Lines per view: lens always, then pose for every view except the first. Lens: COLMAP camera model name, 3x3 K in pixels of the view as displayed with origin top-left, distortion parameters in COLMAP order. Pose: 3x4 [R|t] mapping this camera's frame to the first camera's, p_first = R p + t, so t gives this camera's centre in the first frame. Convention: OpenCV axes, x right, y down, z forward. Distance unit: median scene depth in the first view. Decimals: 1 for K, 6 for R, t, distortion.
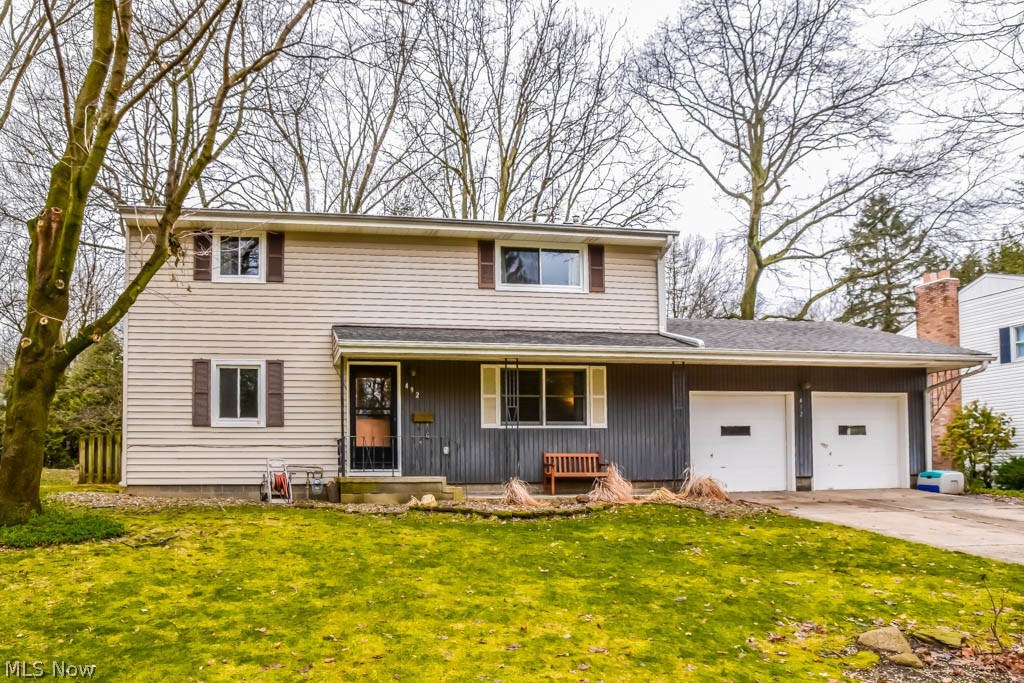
lens RADIAL K [[832.2, 0, 512.0], [0, 832.2, 341.5], [0, 0, 1]] dist [-0.000817, -0.000678]
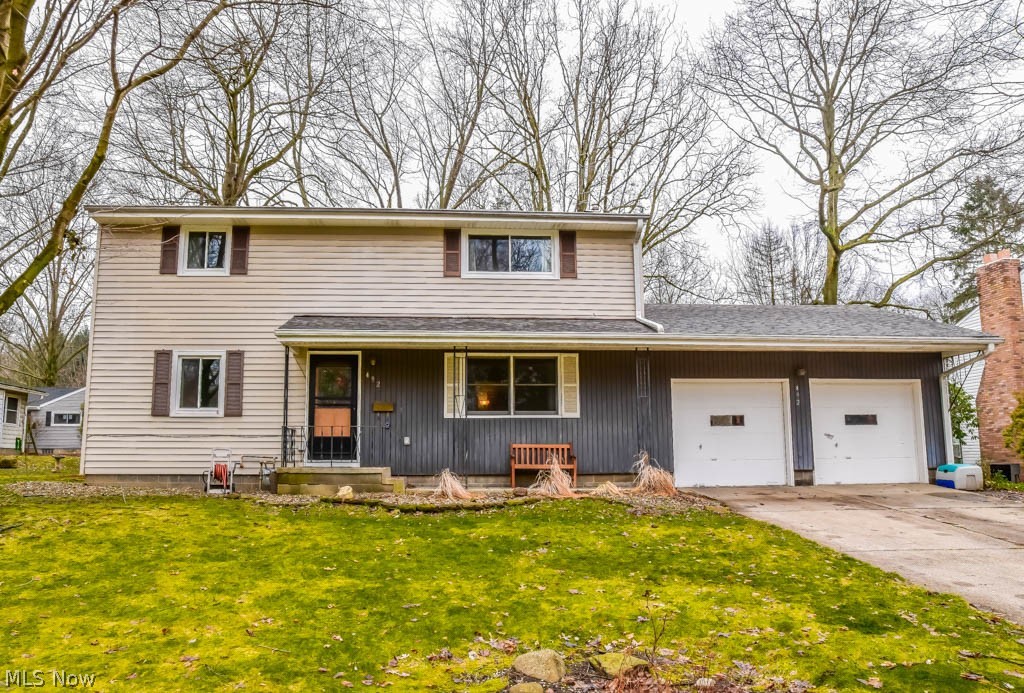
lens RADIAL K [[811.3, 0, 512.0], [0, 811.3, 252.6], [0, 0, 1]] dist [-0.006825, -0.001537]
pose [[0.993136, -0.024264, -0.114417, 0.153730], [0.012887, 0.994989, -0.099150, 0.005286], [0.116249, 0.096995, 0.988473, 0.038722]]
